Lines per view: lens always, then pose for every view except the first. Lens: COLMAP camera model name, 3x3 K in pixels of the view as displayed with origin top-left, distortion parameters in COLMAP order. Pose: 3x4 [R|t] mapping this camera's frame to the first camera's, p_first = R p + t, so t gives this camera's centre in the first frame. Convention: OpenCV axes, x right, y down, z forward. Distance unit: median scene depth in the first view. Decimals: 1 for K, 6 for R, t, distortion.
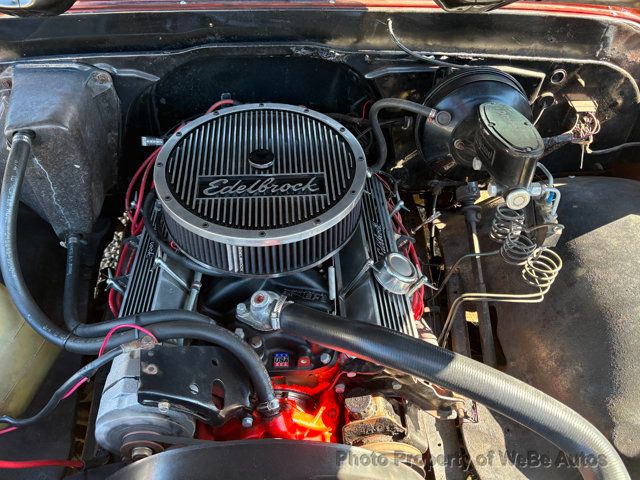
lens RADIAL K [[541.1, 0, 314.8], [0, 541.1, 242.7], [0, 0, 1]] dist [0.042050, -0.045720]
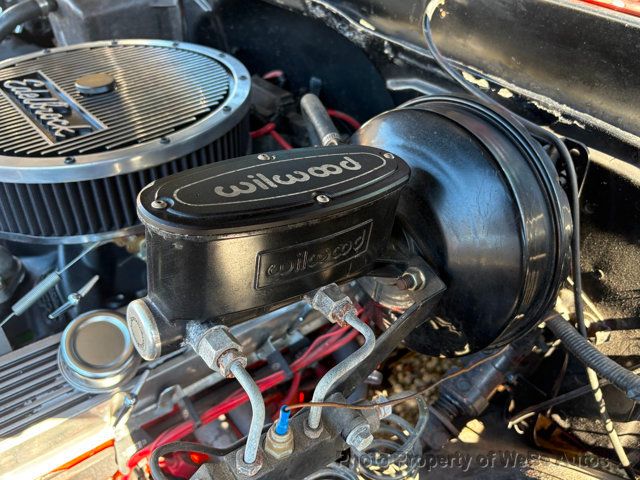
lens RADIAL K [[539.4, 0, 320.0], [0, 539.4, 240.0], [0, 0, 1]] dist [0.030087, -0.008019]
pose [[0.583614, 0.479616, -0.655258, 0.565314], [-0.581387, 0.810148, 0.075168, -0.194000], [0.566907, 0.337089, 0.751656, 0.650290]]
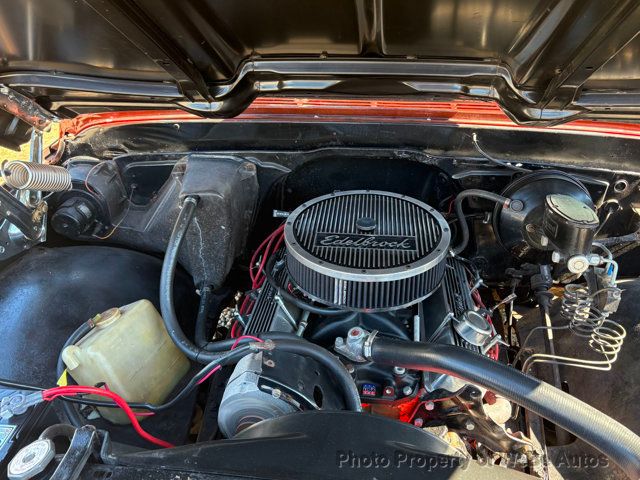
lens RADIAL K [[539.4, 0, 320.0], [0, 539.4, 240.0], [0, 0, 1]] dist [0.030087, -0.008019]
pose [[0.985820, 0.065694, -0.154415, -0.006324], [-0.104207, 0.960918, -0.256470, 0.201737], [0.131532, 0.268924, 0.954138, -0.200331]]
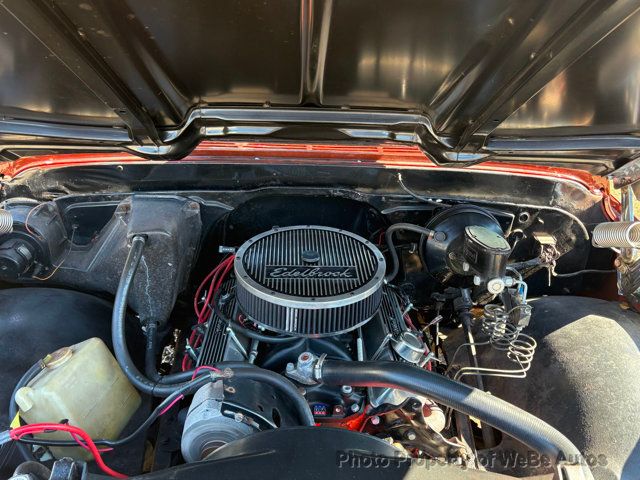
lens RADIAL K [[541.1, 0, 314.8], [0, 541.1, 242.7], [0, 0, 1]] dist [0.042050, -0.045720]
pose [[0.999474, 0.030337, -0.011485, -0.065712], [-0.032421, 0.945897, -0.322844, 0.239526], [0.001070, 0.323047, 0.946382, -0.301470]]
